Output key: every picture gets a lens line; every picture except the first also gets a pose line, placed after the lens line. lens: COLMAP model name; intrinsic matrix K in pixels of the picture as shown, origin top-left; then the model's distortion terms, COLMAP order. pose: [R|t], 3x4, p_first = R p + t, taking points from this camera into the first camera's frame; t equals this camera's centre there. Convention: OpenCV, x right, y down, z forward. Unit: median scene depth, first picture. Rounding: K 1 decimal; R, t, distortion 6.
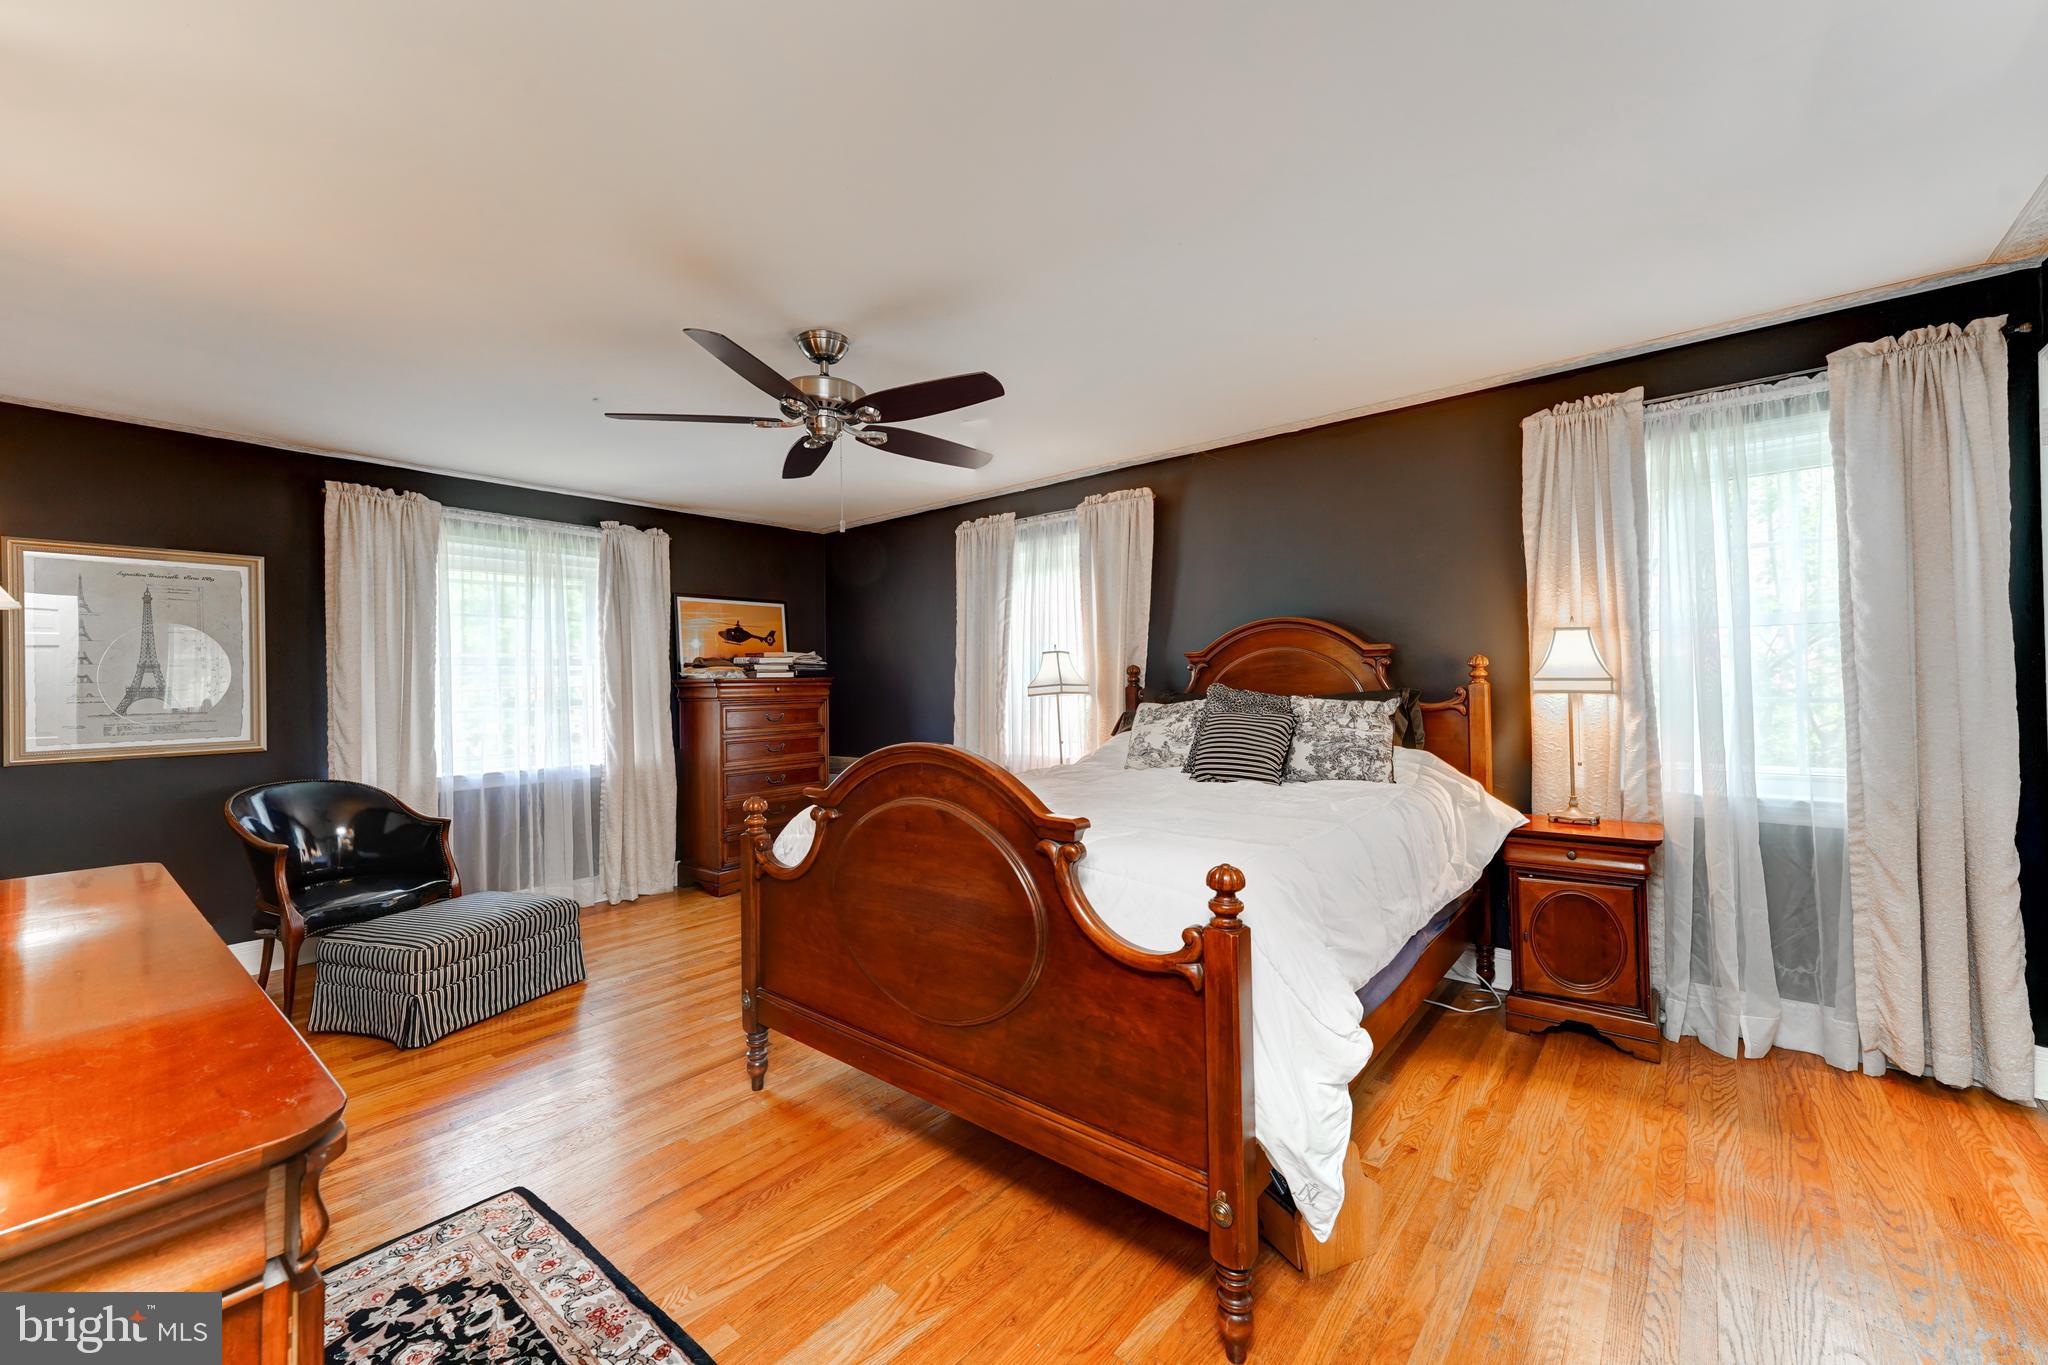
lens RADIAL K [[822.5, 0, 1037.3], [0, 822.5, 671.9], [0, 0, 1]] dist [0.014969, -0.000259]
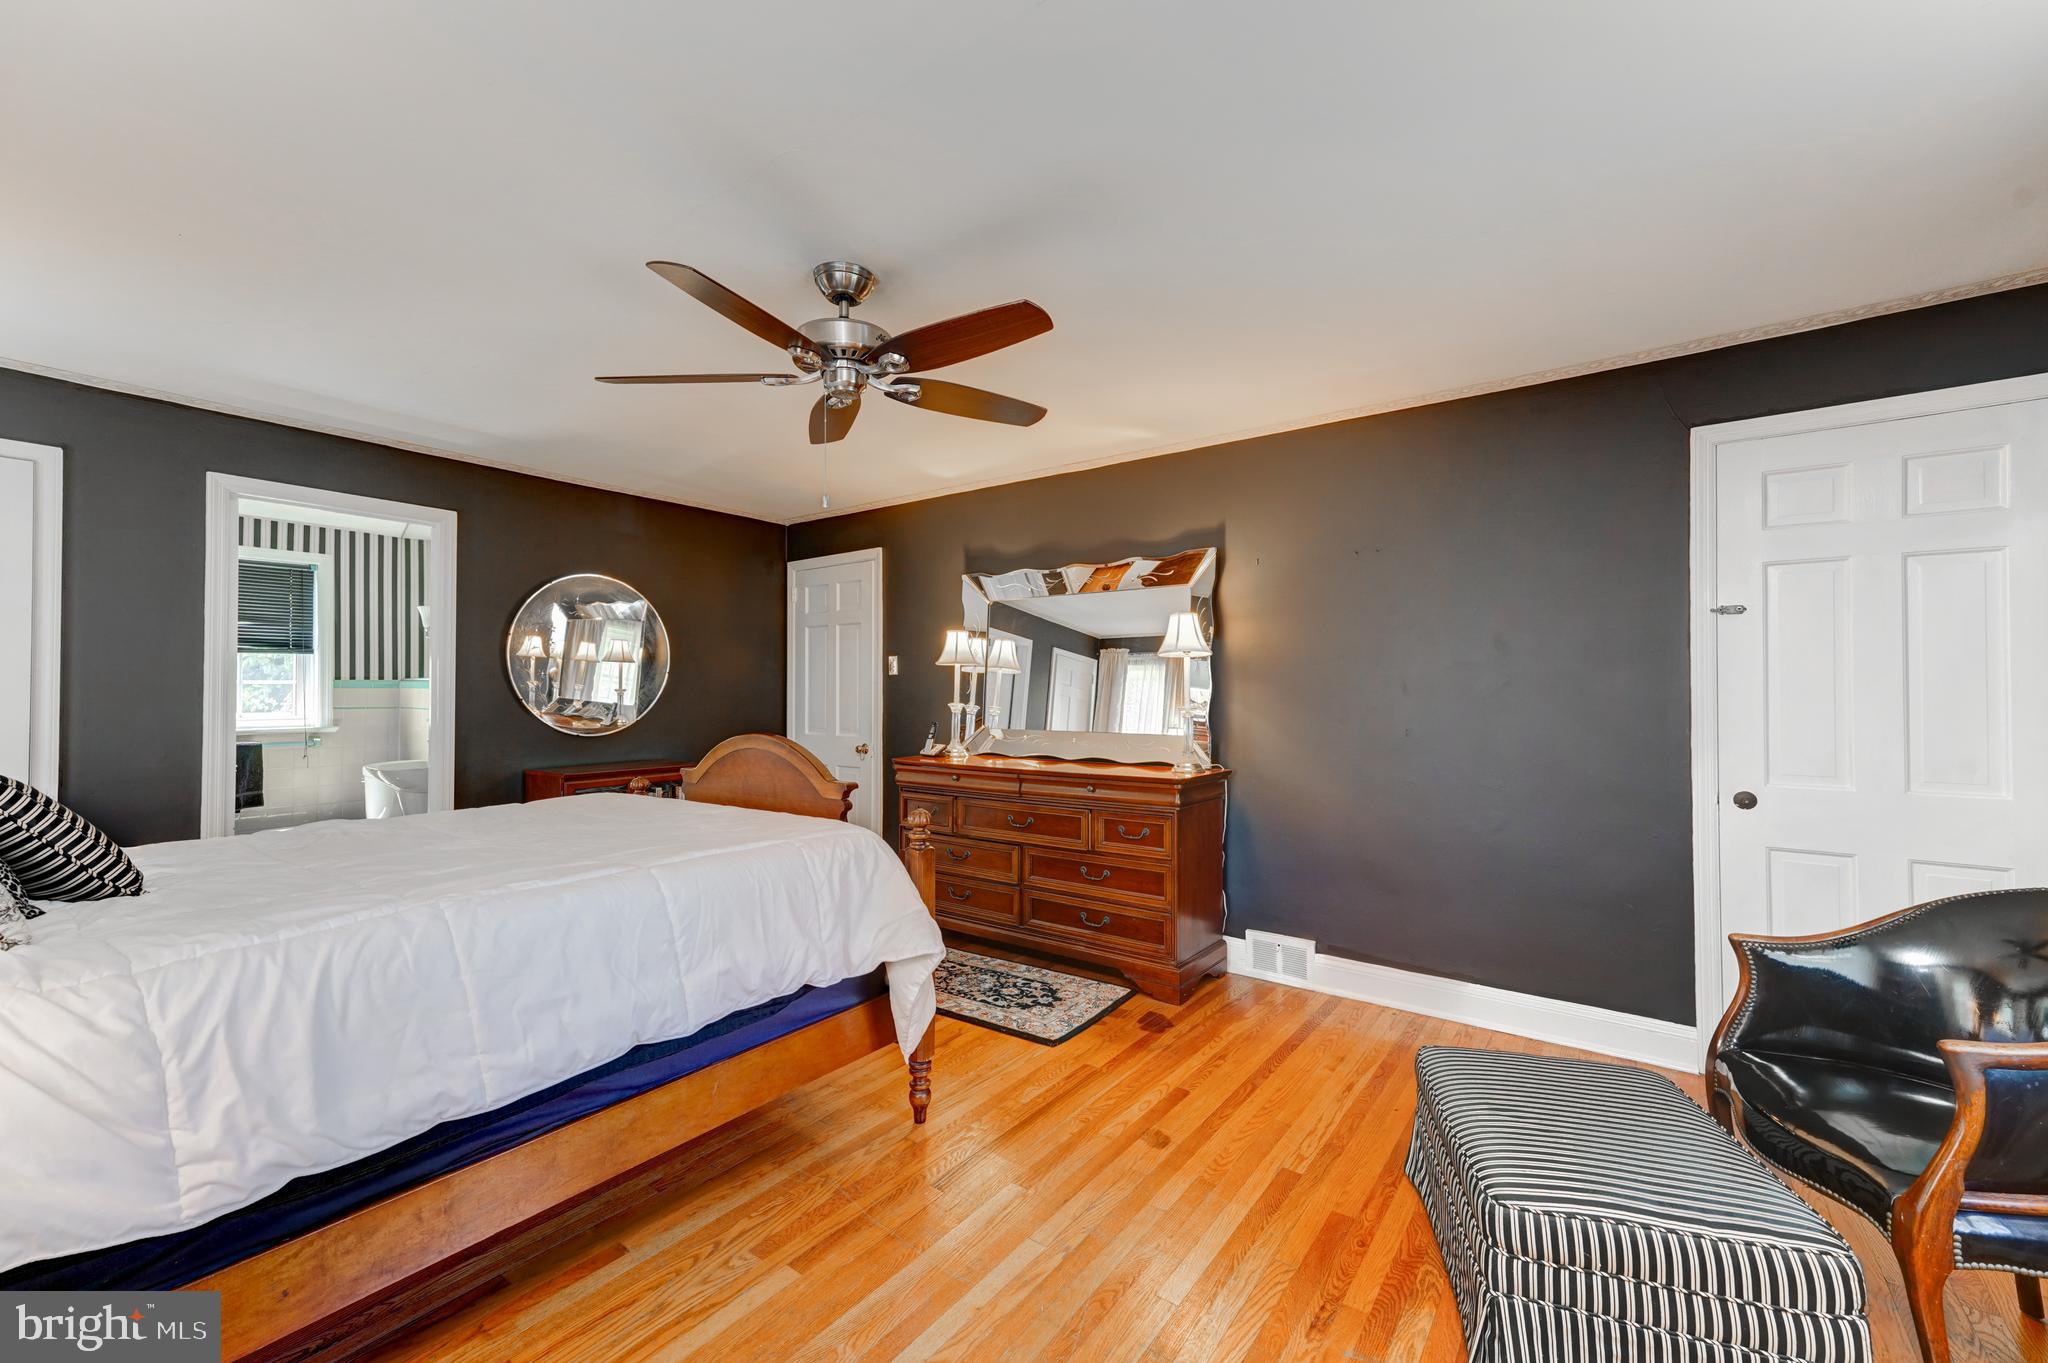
lens RADIAL K [[811.2, 0, 1024.0], [0, 811.2, 681.5], [0, 0, 1]] dist [-0.001588, -0.000104]
pose [[-0.999379, 0.016256, -0.031256, -0.600783], [0.017123, 0.999470, -0.027696, 0.047359], [0.030789, -0.028214, -0.999128, 2.639800]]
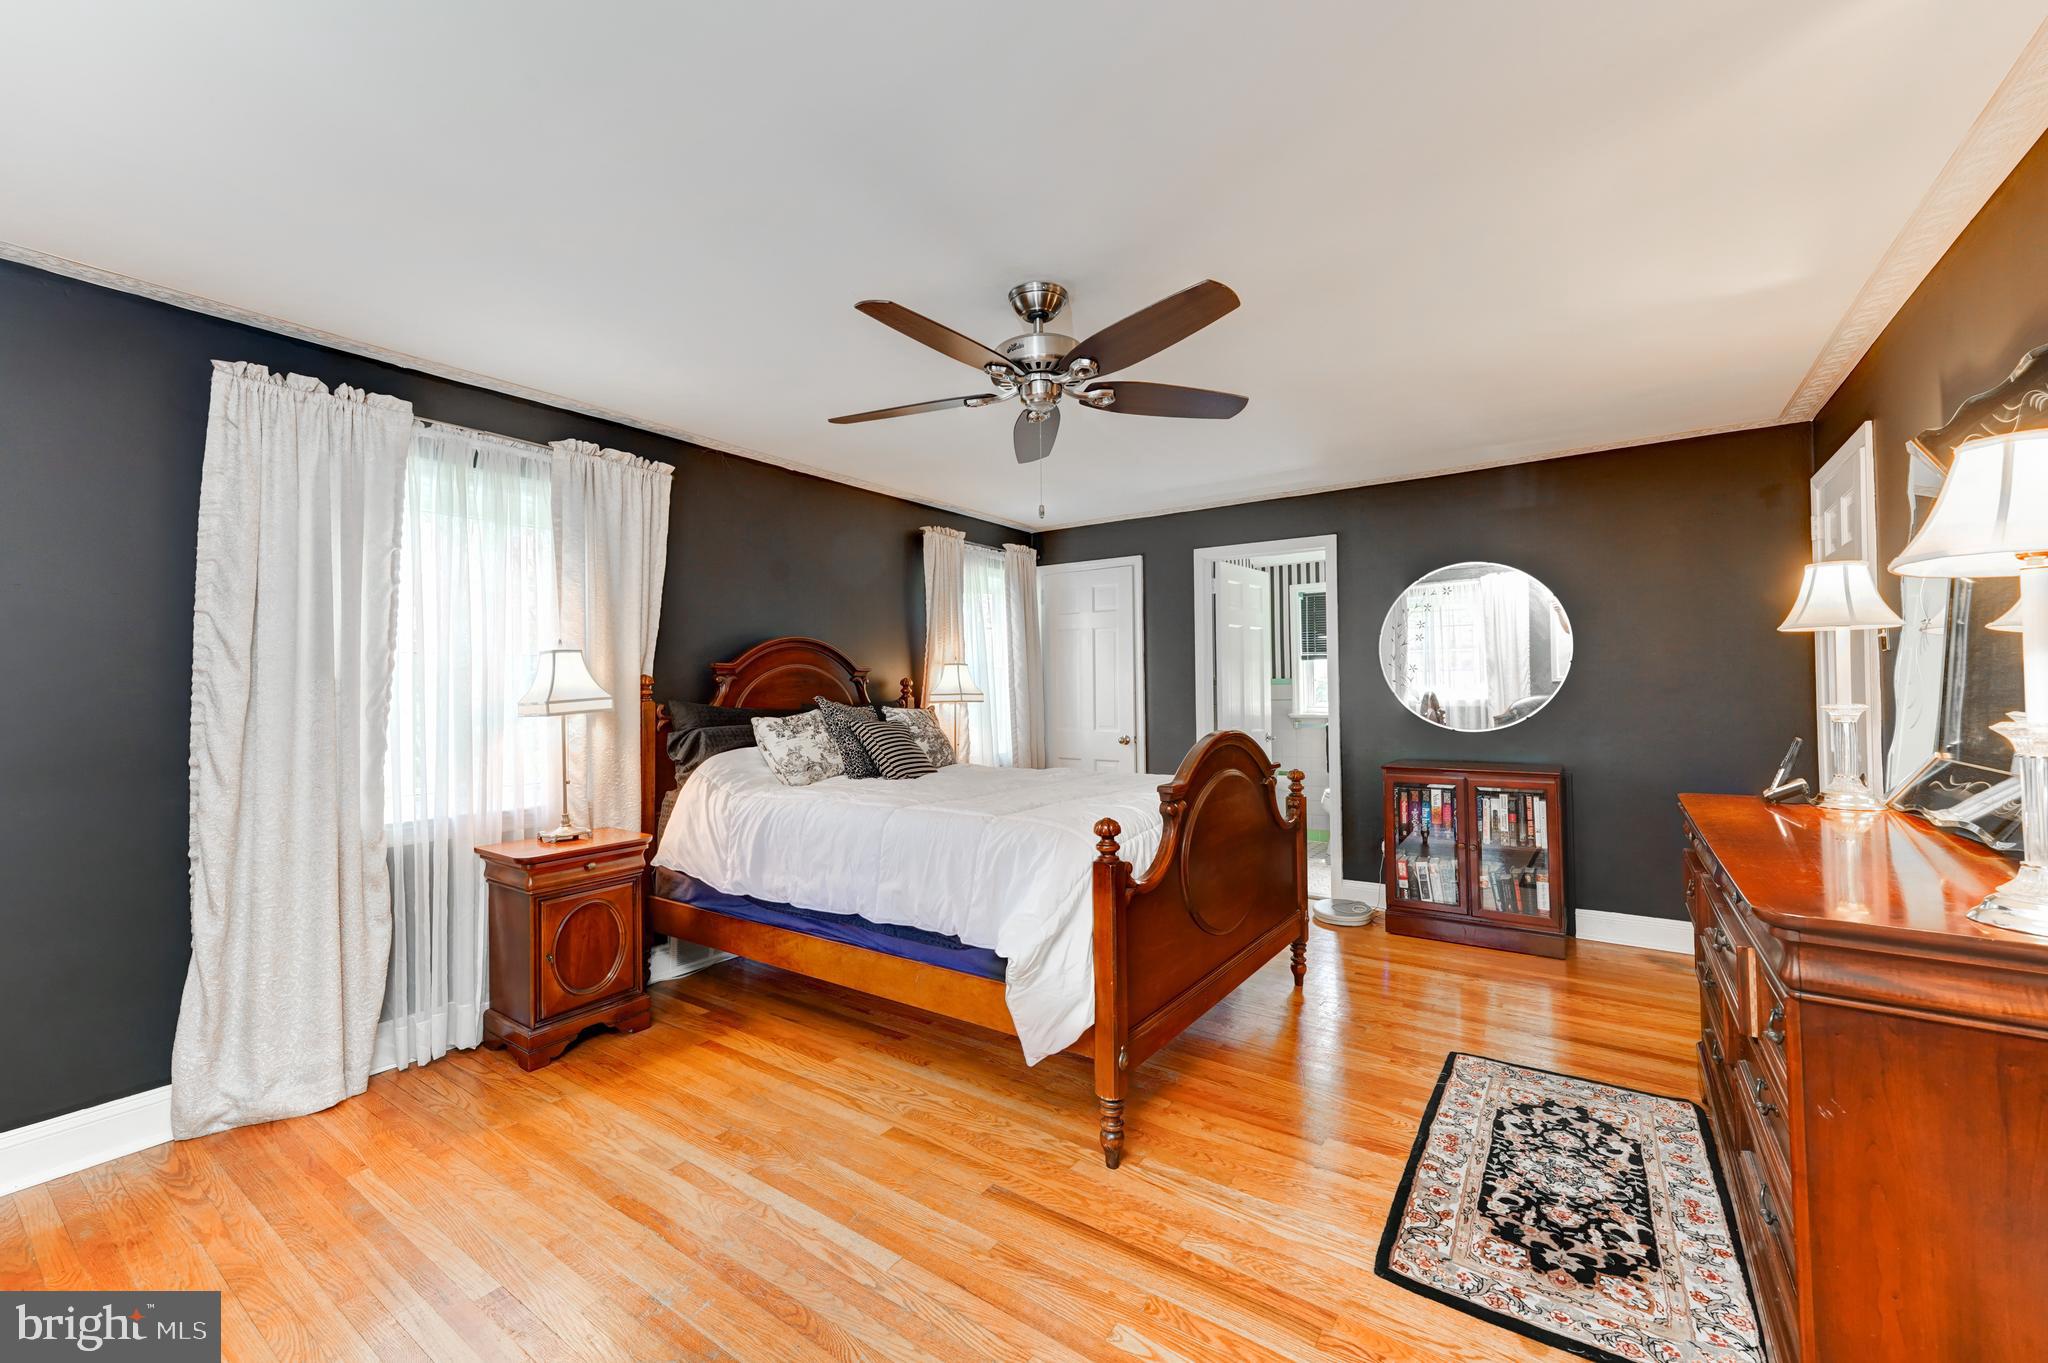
lens RADIAL K [[796.4, 0, 1028.9], [0, 796.4, 673.9], [0, 0, 1]] dist [0.014804, 0.000315]
pose [[-0.071152, 0.035068, 0.996849, -1.596408], [-0.001725, 0.999376, -0.035280, 0.041062], [-0.997464, -0.004230, -0.071048, 1.569530]]
